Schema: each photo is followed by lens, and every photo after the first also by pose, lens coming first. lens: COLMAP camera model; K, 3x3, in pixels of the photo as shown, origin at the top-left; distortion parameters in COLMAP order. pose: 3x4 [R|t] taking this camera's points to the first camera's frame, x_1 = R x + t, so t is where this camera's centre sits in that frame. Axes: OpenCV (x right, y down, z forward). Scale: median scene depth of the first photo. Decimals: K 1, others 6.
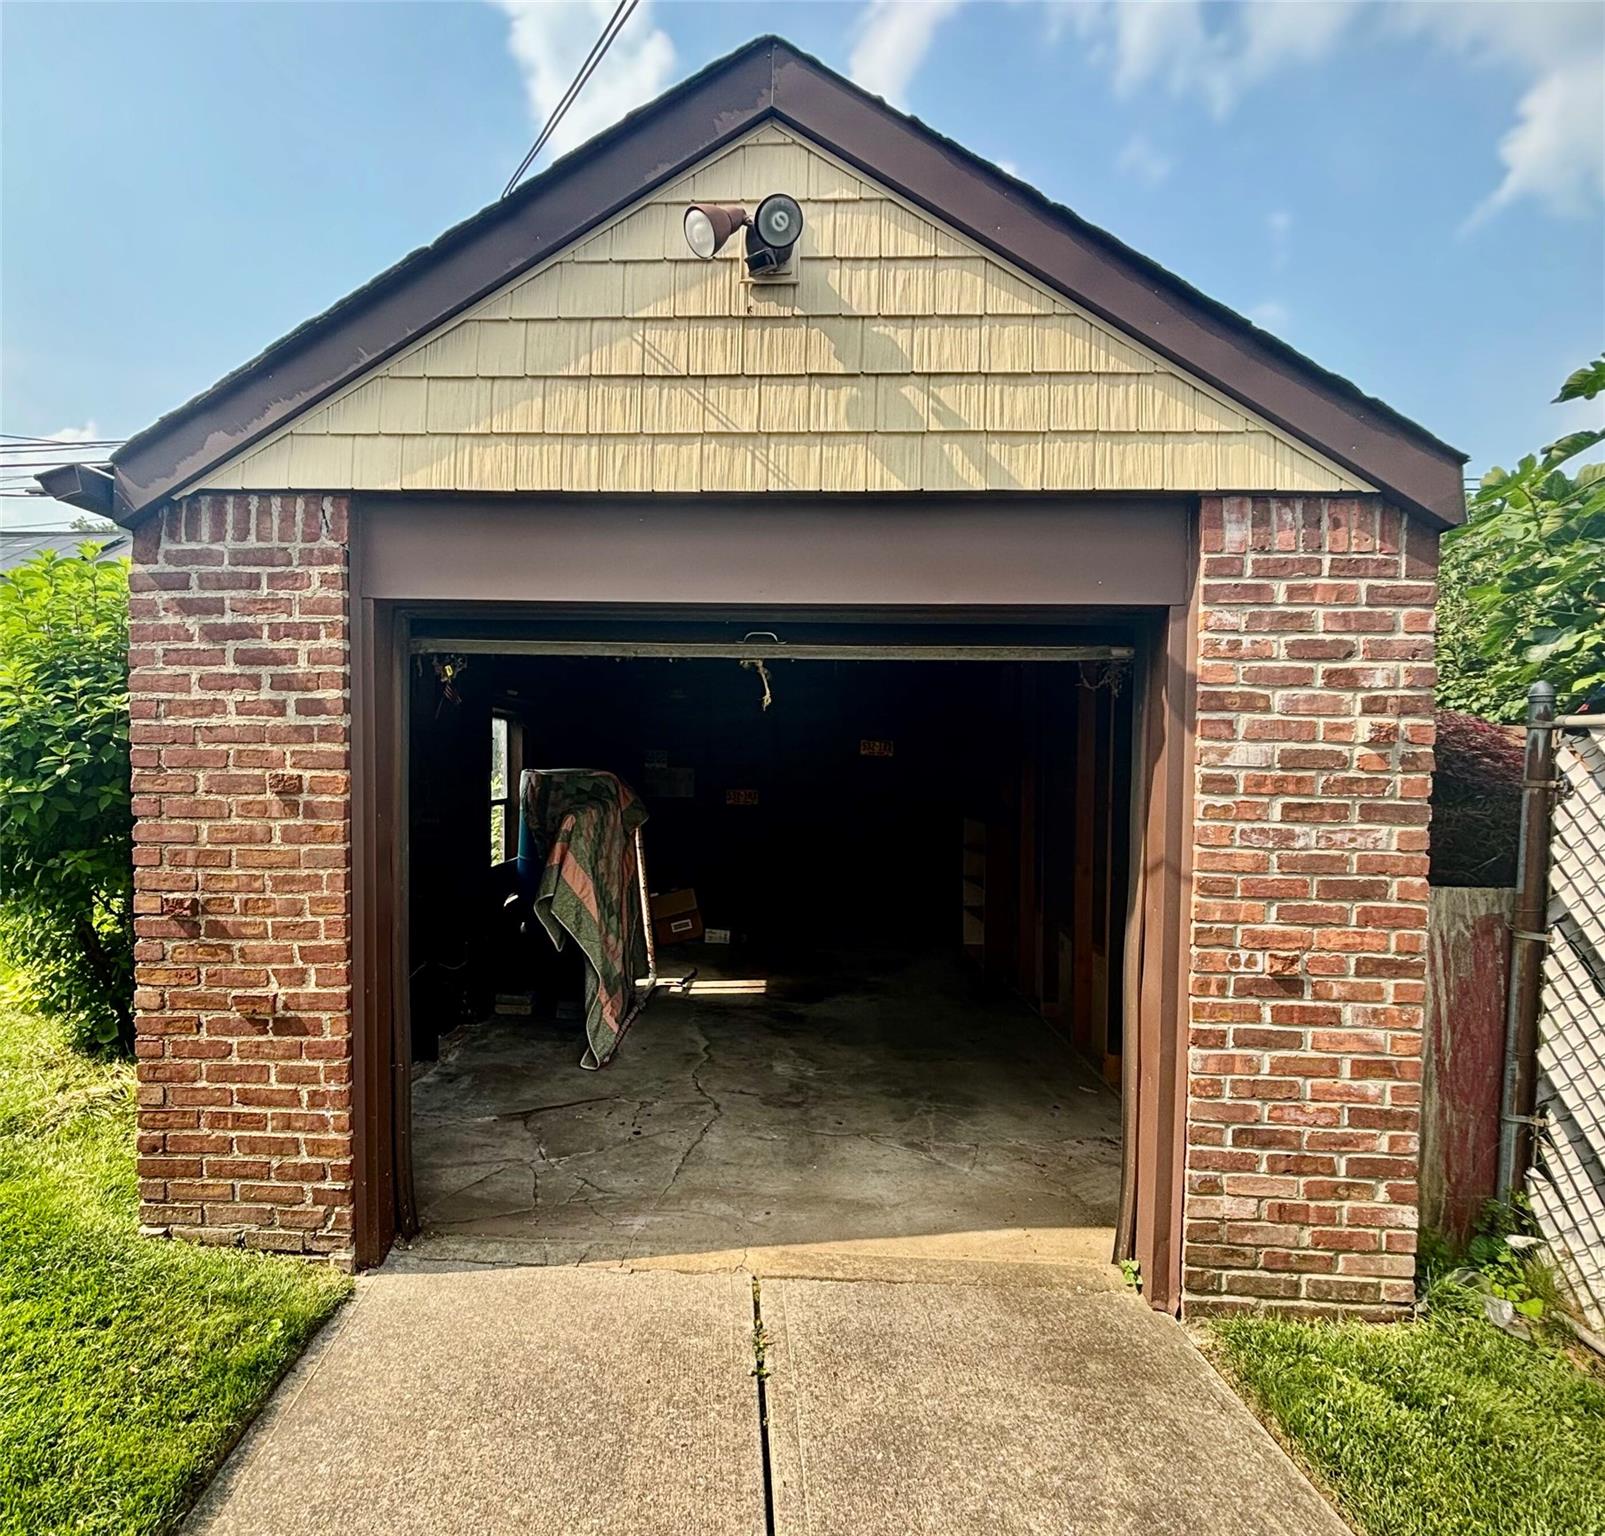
lens RADIAL K [[720.9, 0, 802.6], [0, 720.9, 772.8], [0, 0, 1]] dist [-0.002872, -0.000190]
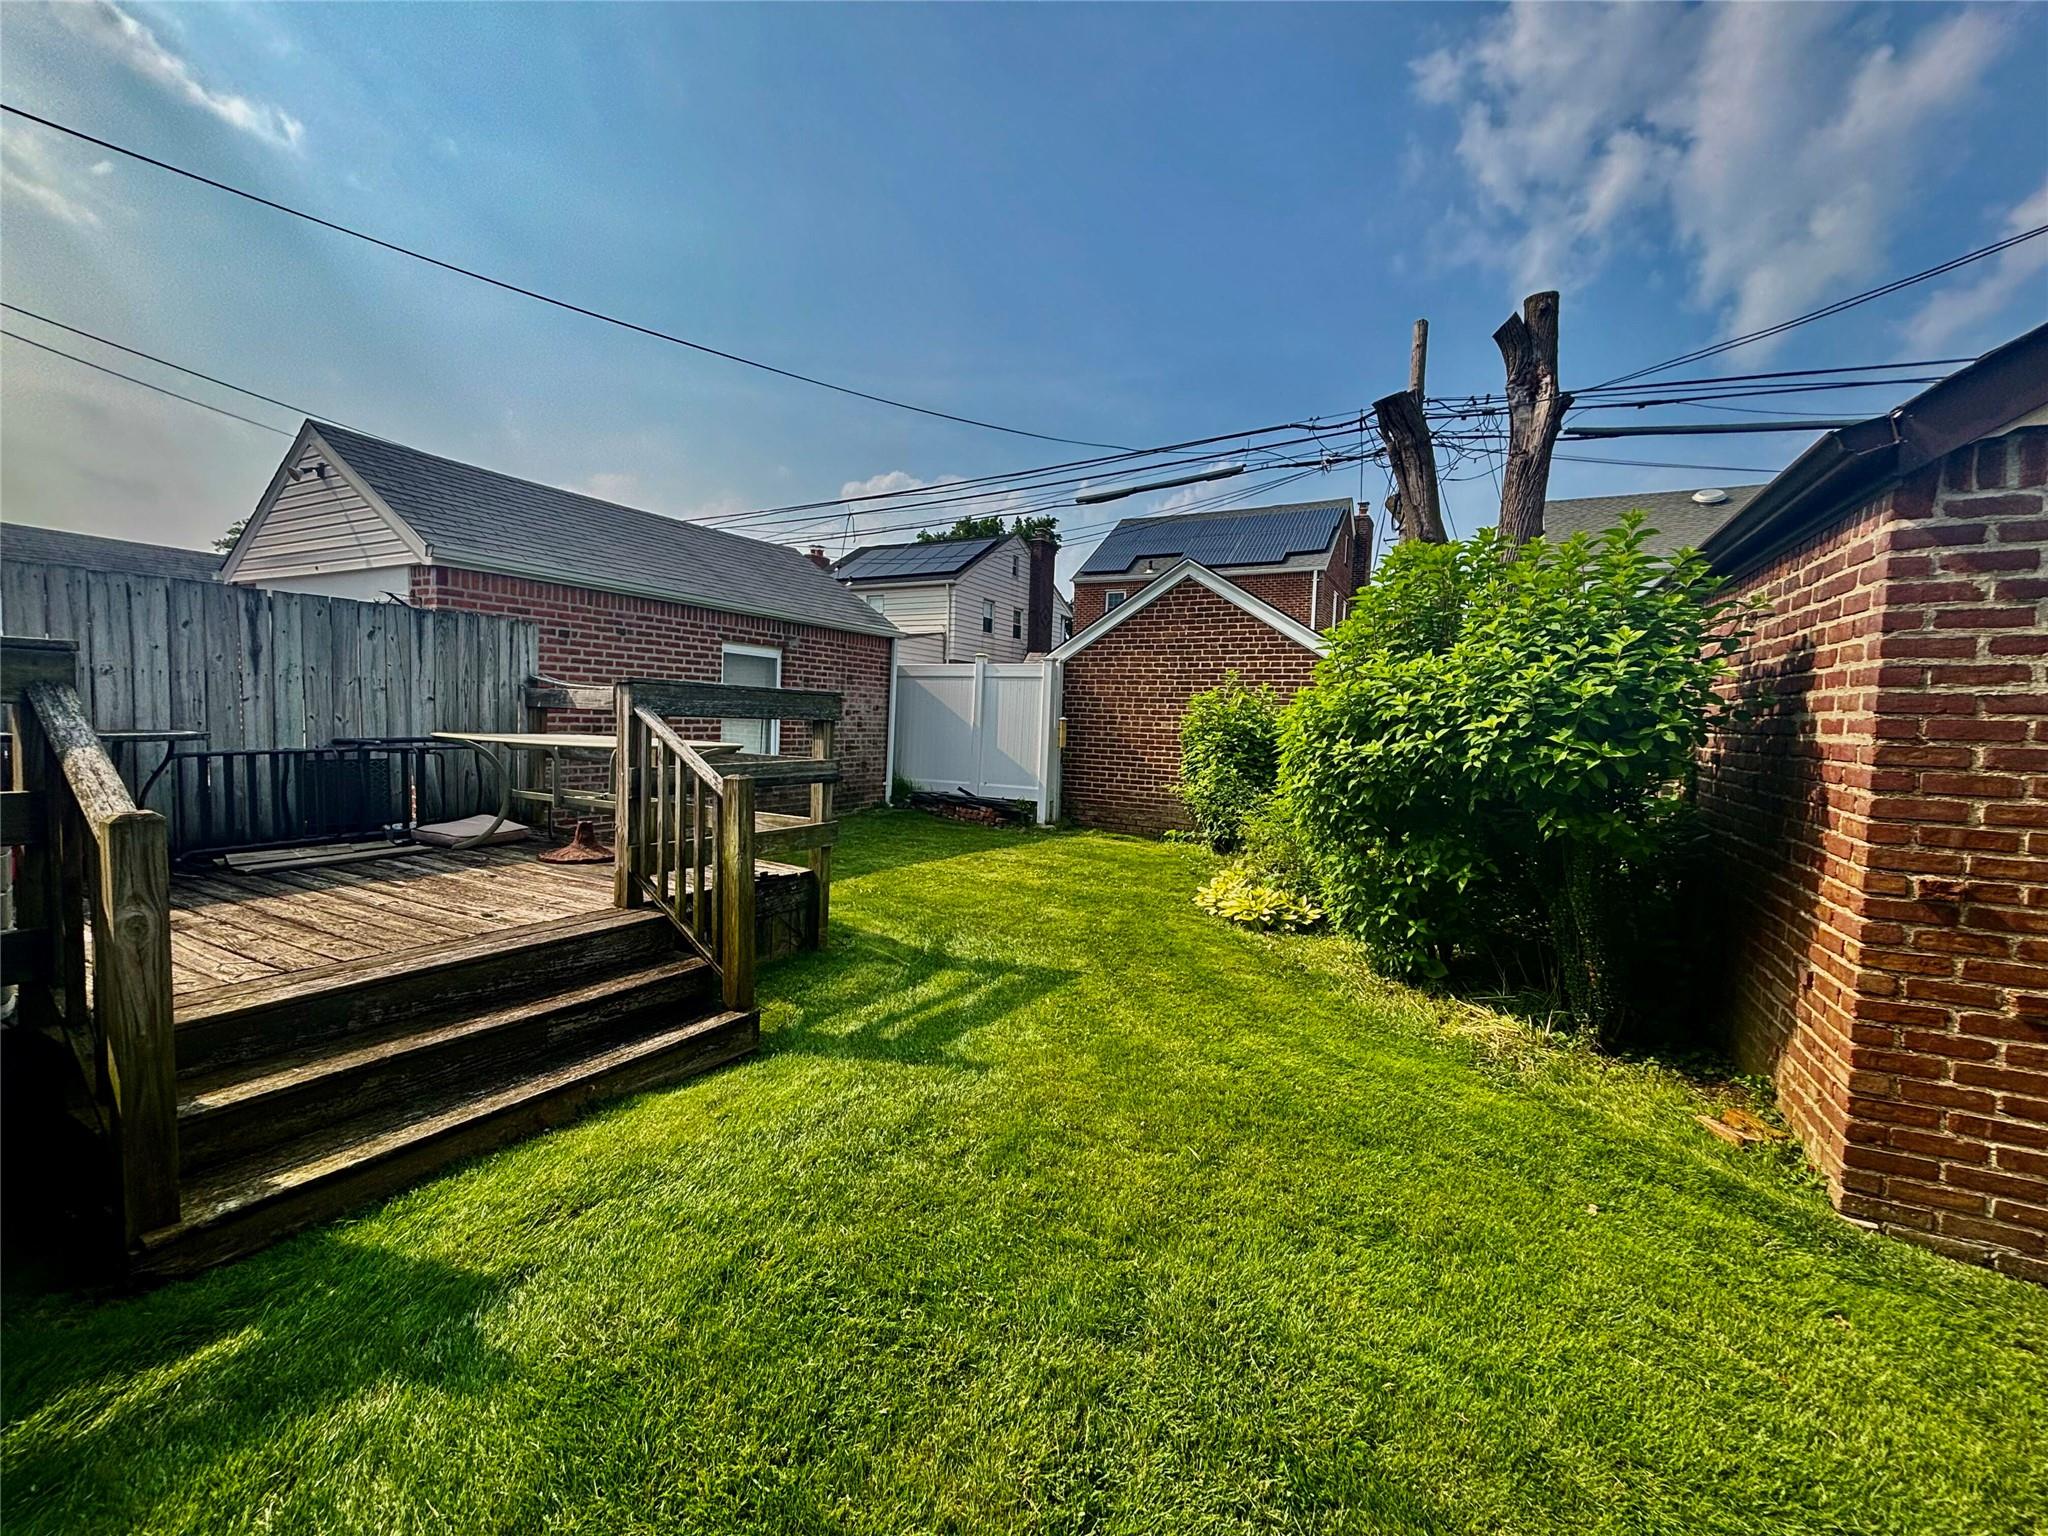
lens RADIAL K [[828.1, 0, 1027.0], [0, 828.1, 768.6], [0, 0, 1]] dist [-0.002049, 0.000158]
pose [[0.893149, 0.045065, -0.447498, -1.443175], [-0.028099, 0.998615, 0.044482, 0.015352], [0.448883, -0.027155, 0.893178, -0.470903]]
